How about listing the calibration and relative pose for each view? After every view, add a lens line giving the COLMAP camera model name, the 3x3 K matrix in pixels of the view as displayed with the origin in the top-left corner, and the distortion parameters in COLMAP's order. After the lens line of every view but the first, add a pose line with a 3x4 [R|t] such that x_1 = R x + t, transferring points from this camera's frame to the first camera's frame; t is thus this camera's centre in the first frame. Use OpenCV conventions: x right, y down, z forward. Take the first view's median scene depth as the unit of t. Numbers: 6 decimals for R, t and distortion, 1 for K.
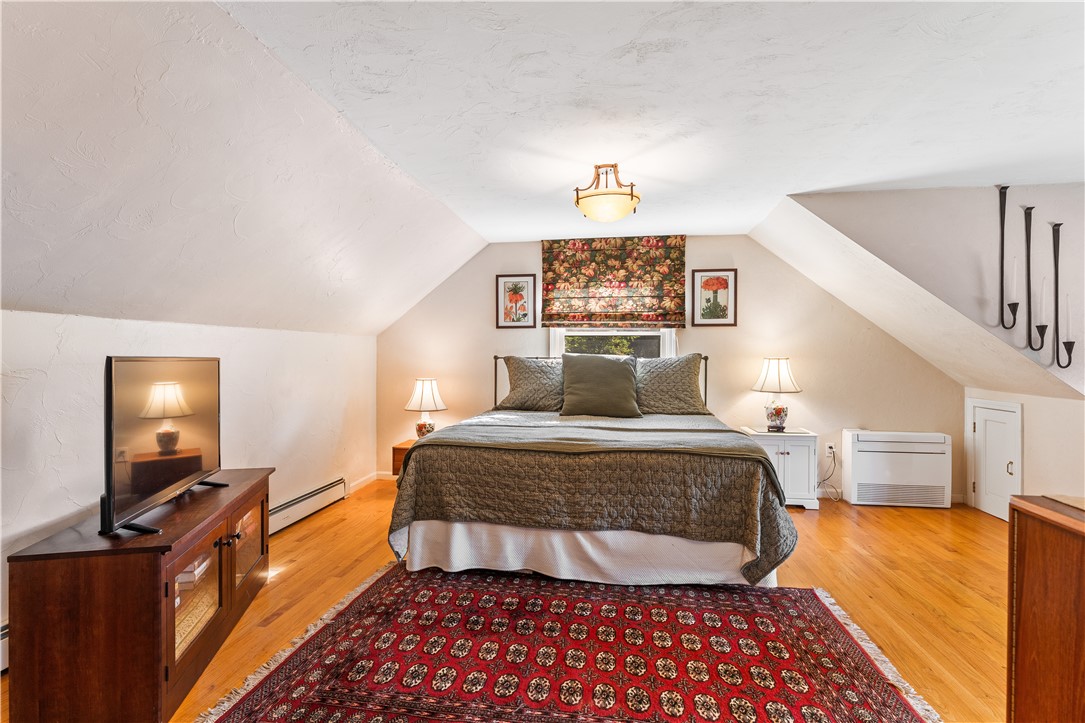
lens RADIAL K [[511.3, 0, 544.9], [0, 511.3, 359.7], [0, 0, 1]] dist [-0.002342, 0.000492]
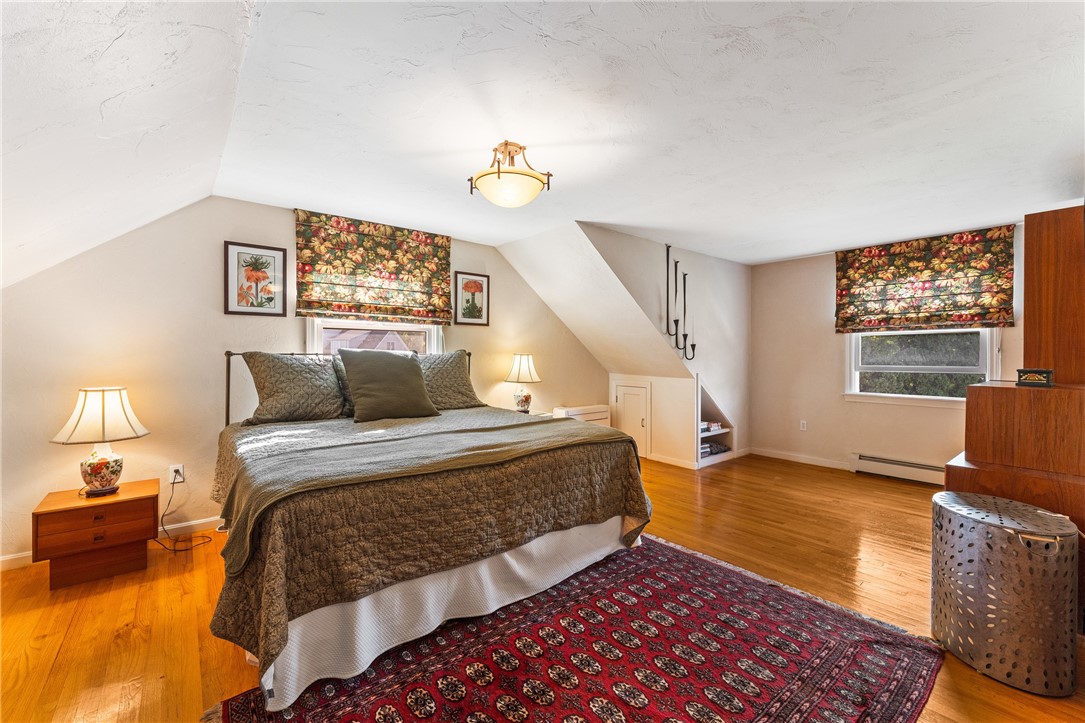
lens RADIAL K [[434.8, 0, 540.2], [0, 434.8, 357.4], [0, 0, 1]] dist [-0.001207, 0.000022]
pose [[0.686919, -0.006665, 0.726703, -0.425667], [0.003896, 0.999977, 0.005489, -0.001098], [-0.726724, -0.000940, 0.686929, 0.434106]]
